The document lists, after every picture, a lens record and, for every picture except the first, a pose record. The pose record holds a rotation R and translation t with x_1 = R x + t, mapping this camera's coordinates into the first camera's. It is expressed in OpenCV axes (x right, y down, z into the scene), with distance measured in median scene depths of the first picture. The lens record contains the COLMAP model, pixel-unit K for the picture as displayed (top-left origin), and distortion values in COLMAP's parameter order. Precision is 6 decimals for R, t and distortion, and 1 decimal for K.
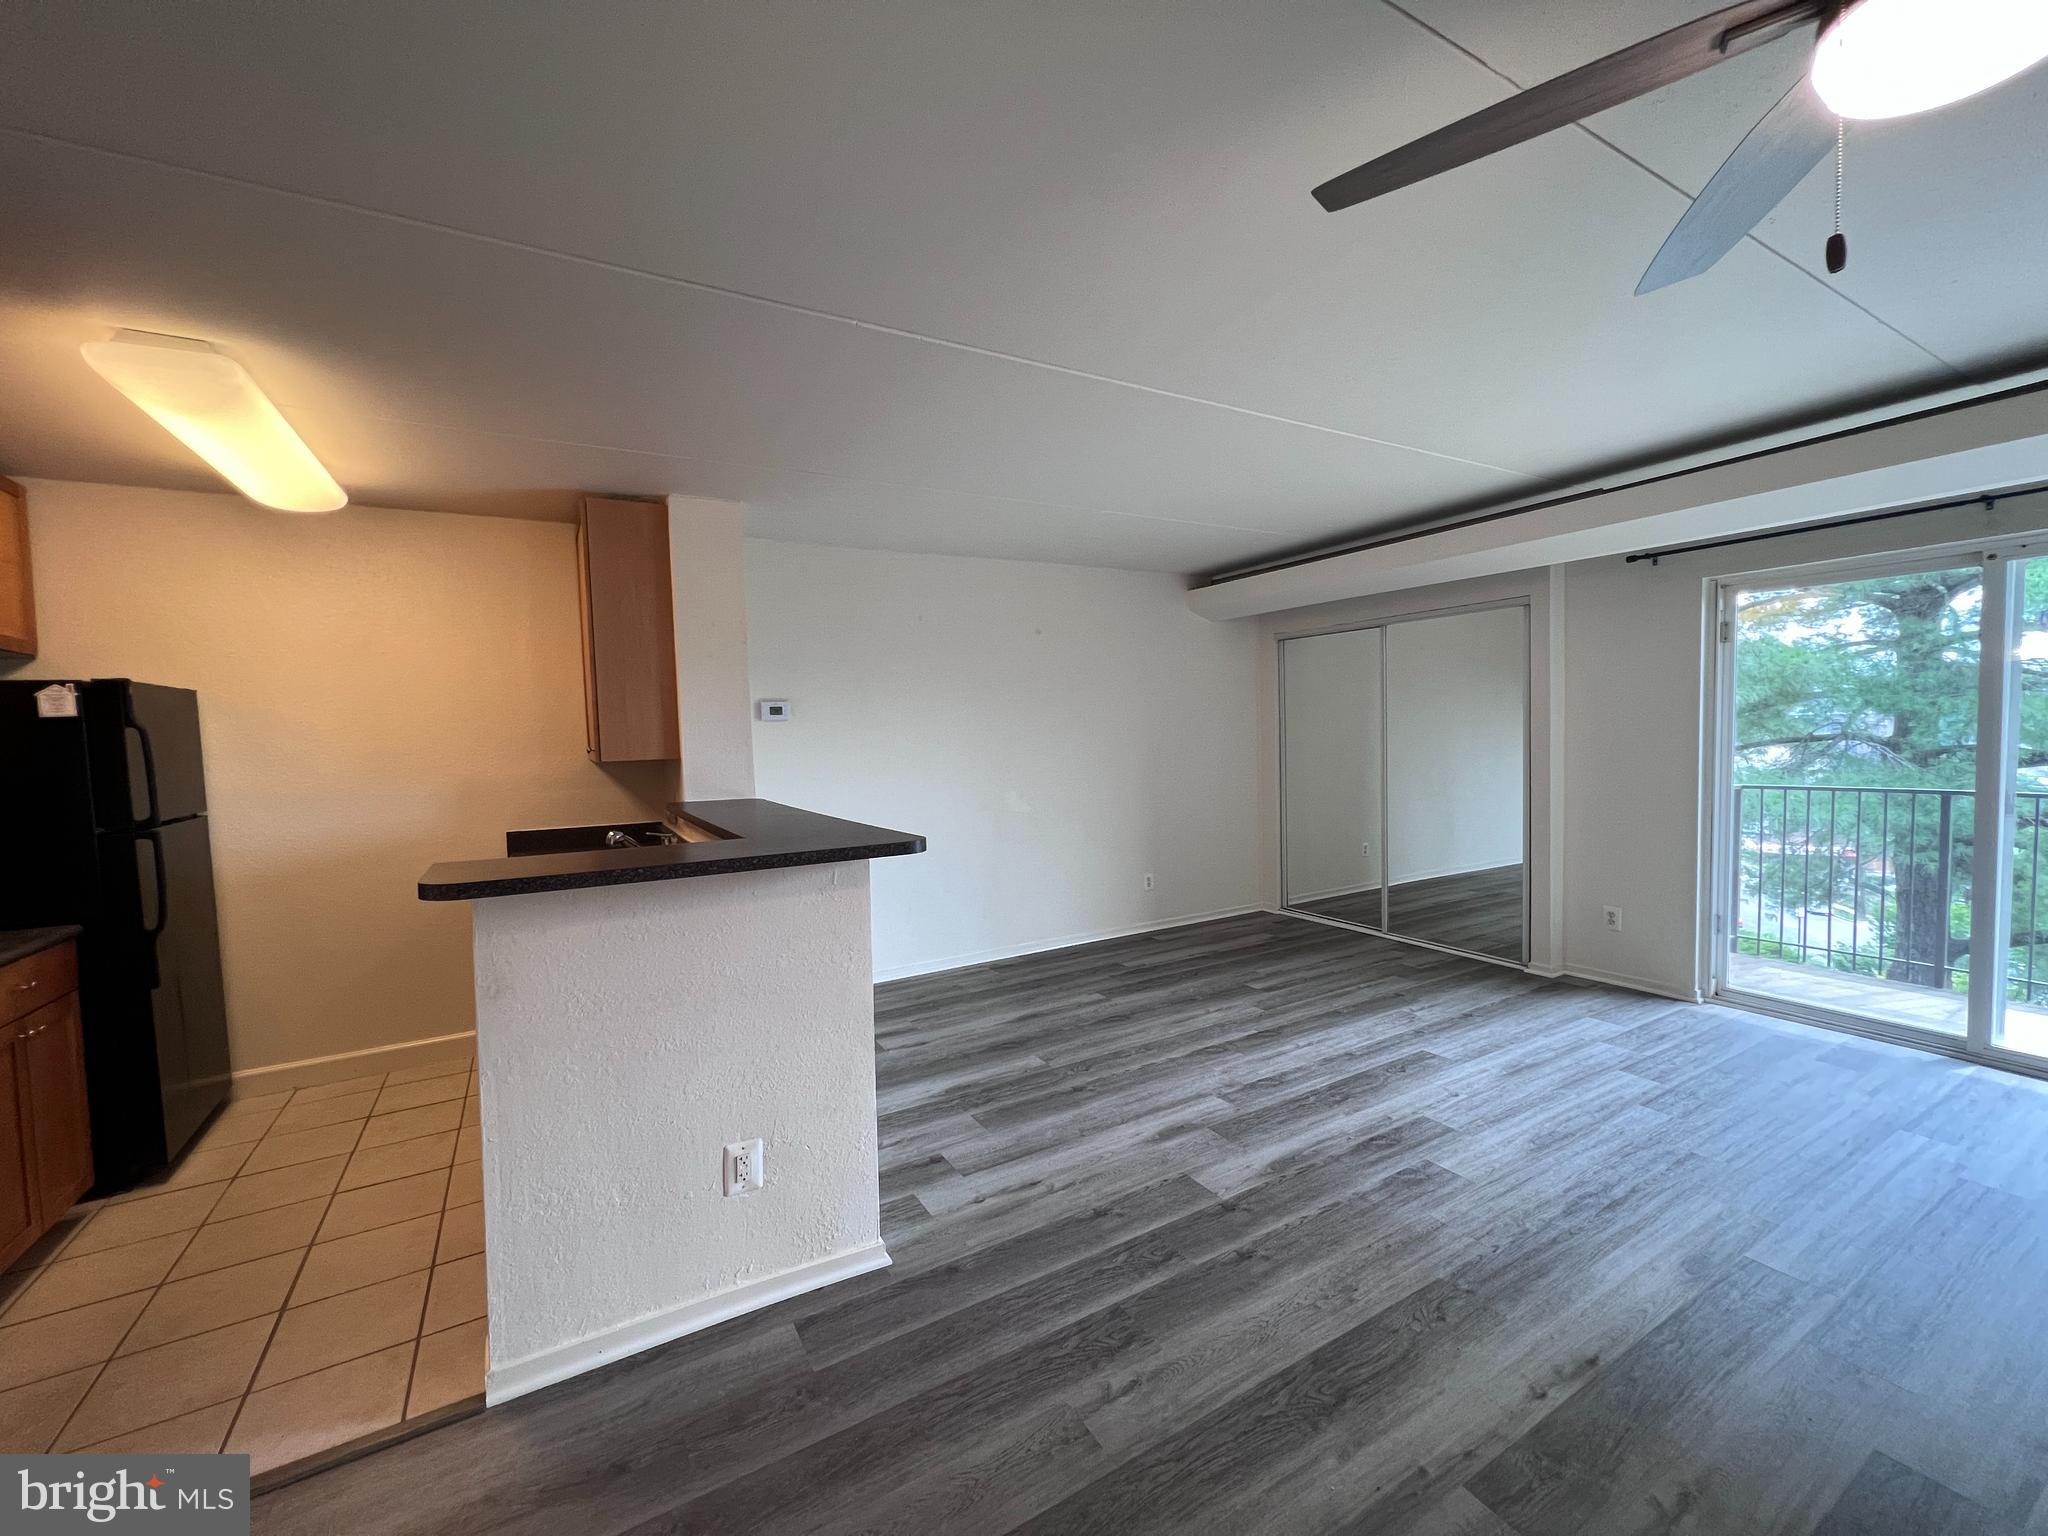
lens RADIAL K [[820.3, 0, 1019.8], [0, 820.3, 772.5], [0, 0, 1]] dist [-0.002801, 0.001673]
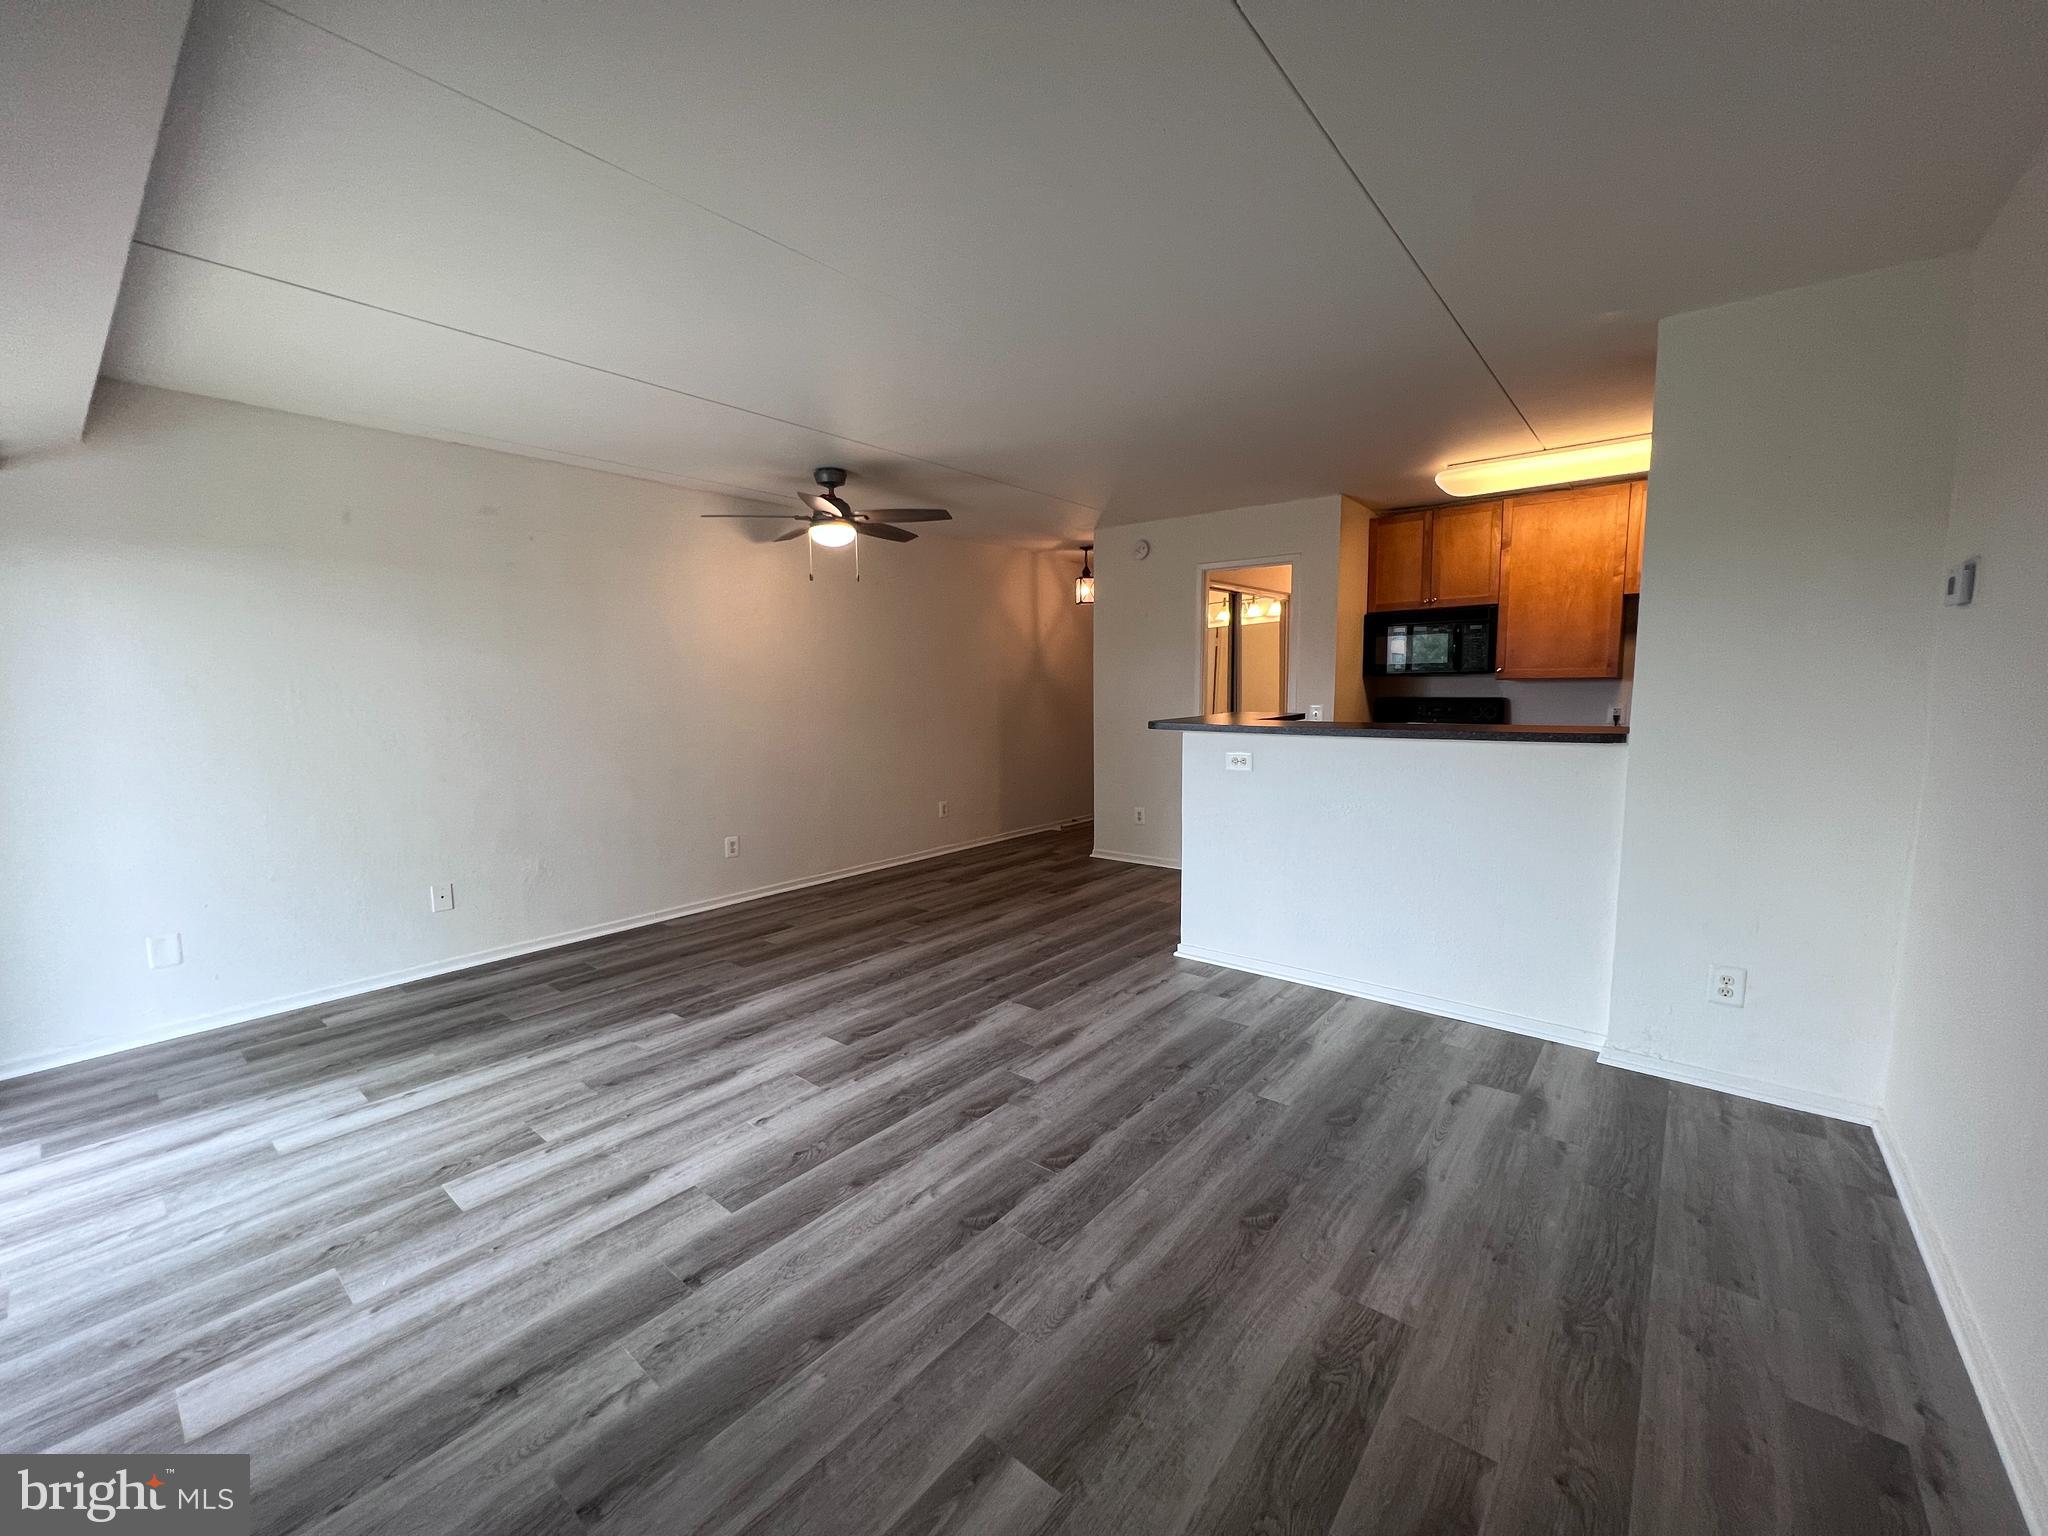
lens RADIAL K [[820.3, 0, 1019.8], [0, 820.3, 772.5], [0, 0, 1]] dist [-0.002801, 0.001673]
pose [[-0.938304, 0.076004, -0.337355, 0.518501], [0.019323, 0.985547, 0.168295, -0.080790], [0.345270, 0.151393, -0.926212, 1.731574]]
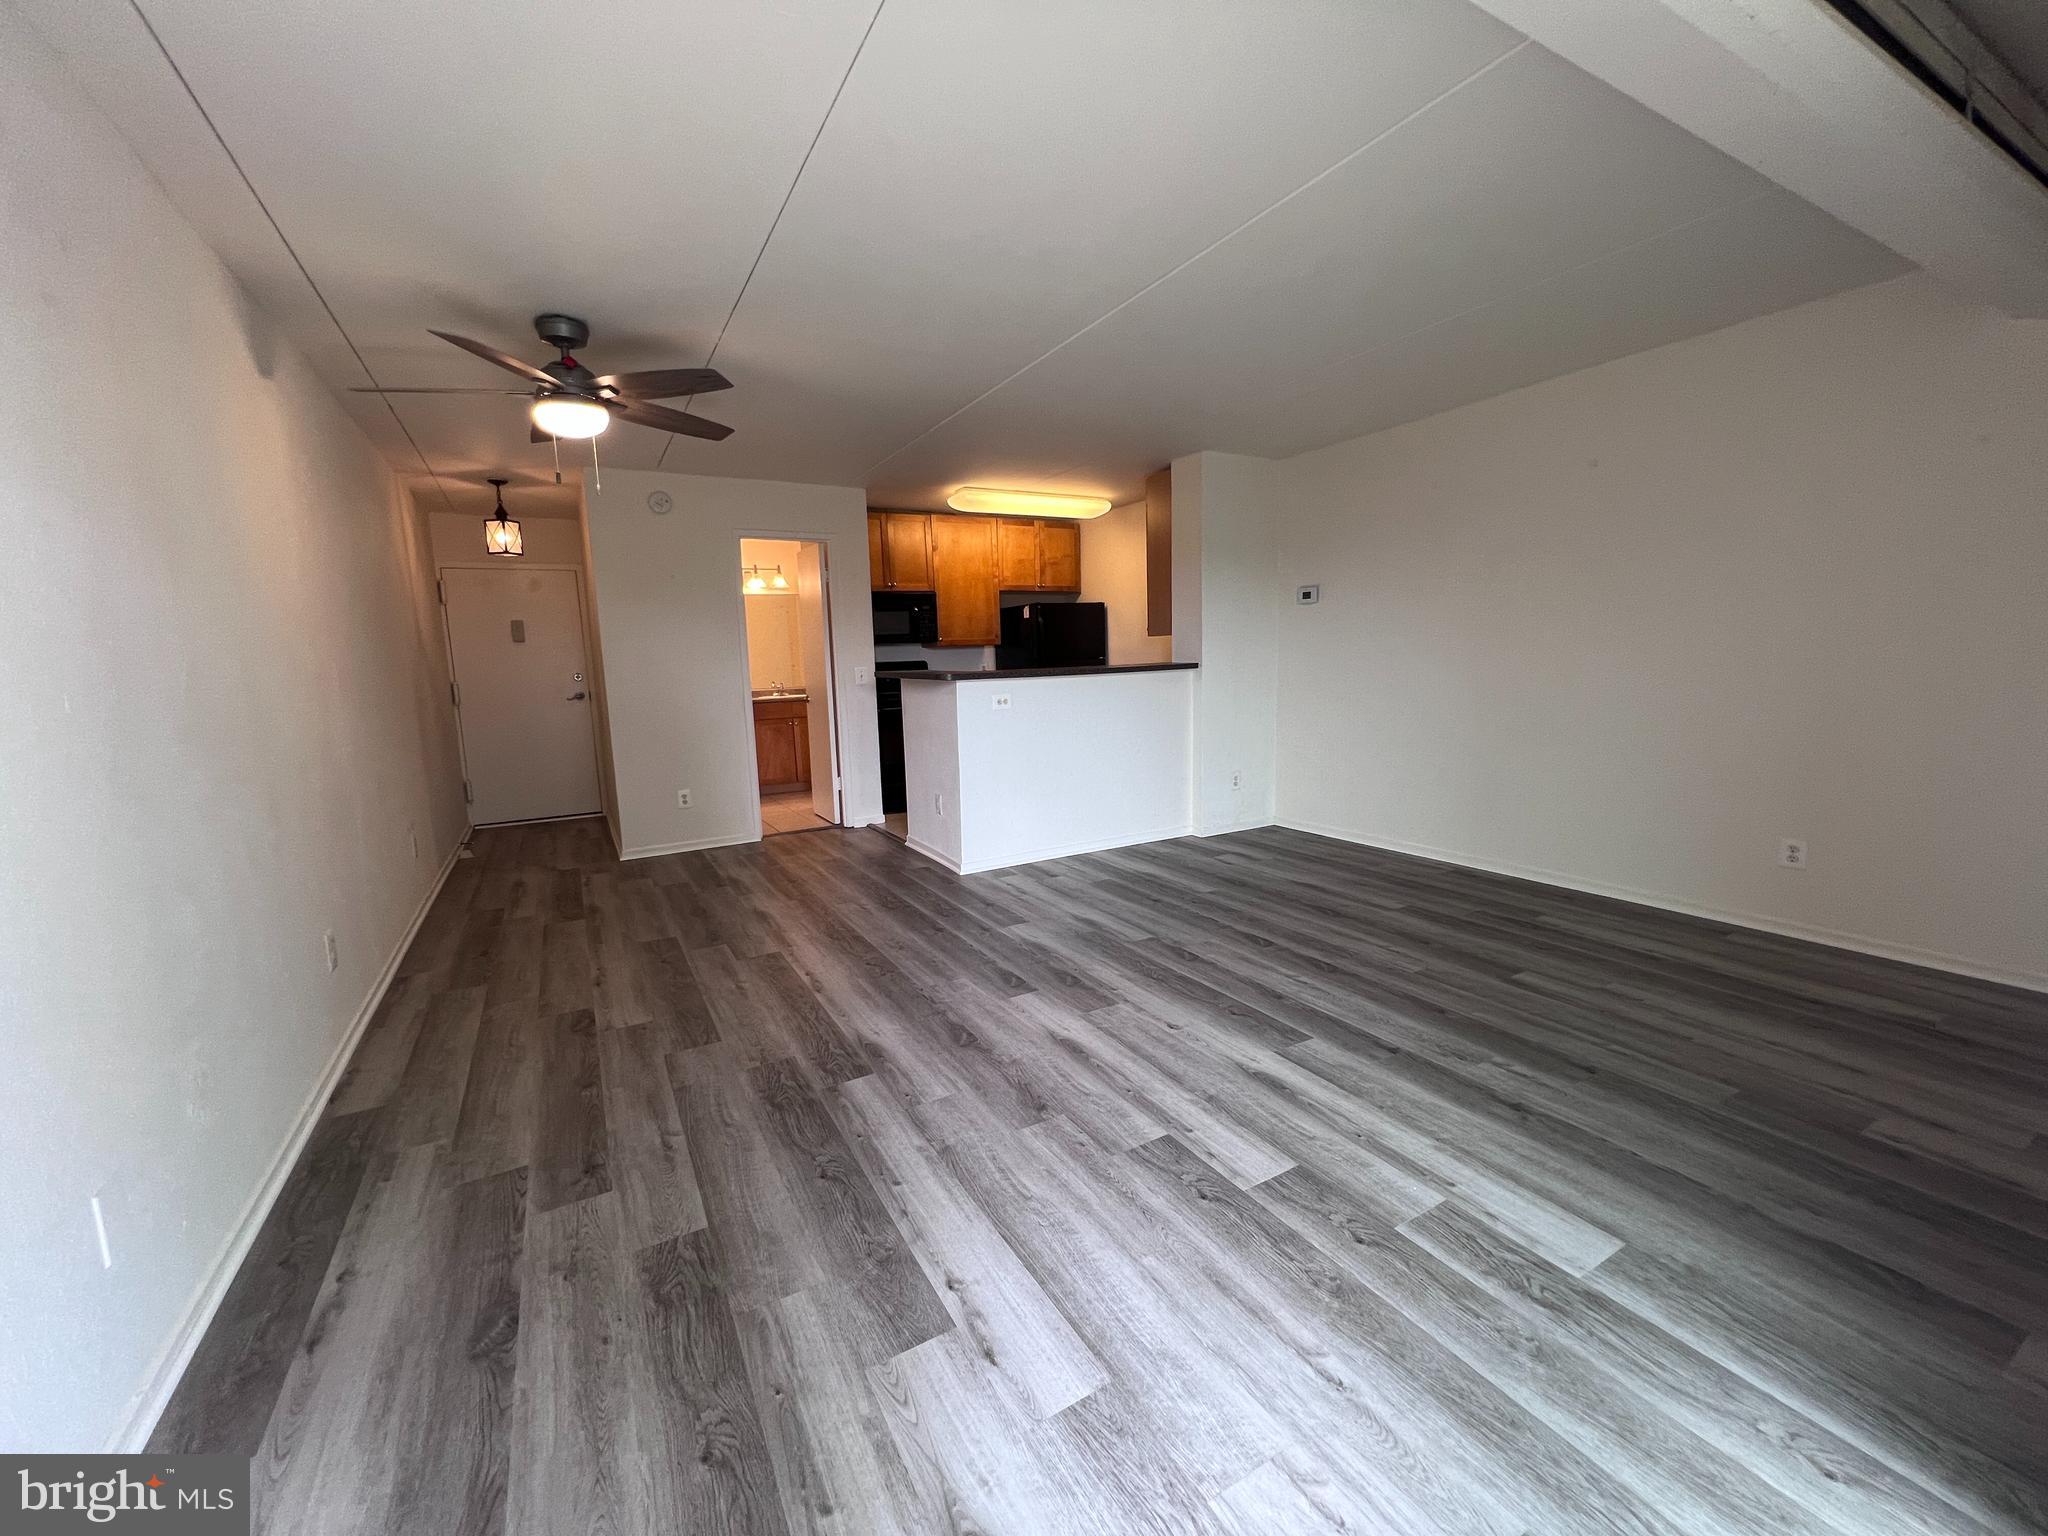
lens RADIAL K [[820.3, 0, 1019.8], [0, 820.3, 772.5], [0, 0, 1]] dist [-0.002801, 0.001673]
pose [[-0.016384, 0.172224, -0.984922, 1.305140], [-0.020418, 0.984791, 0.172540, -0.023858], [0.999657, 0.022937, -0.012618, 0.809499]]
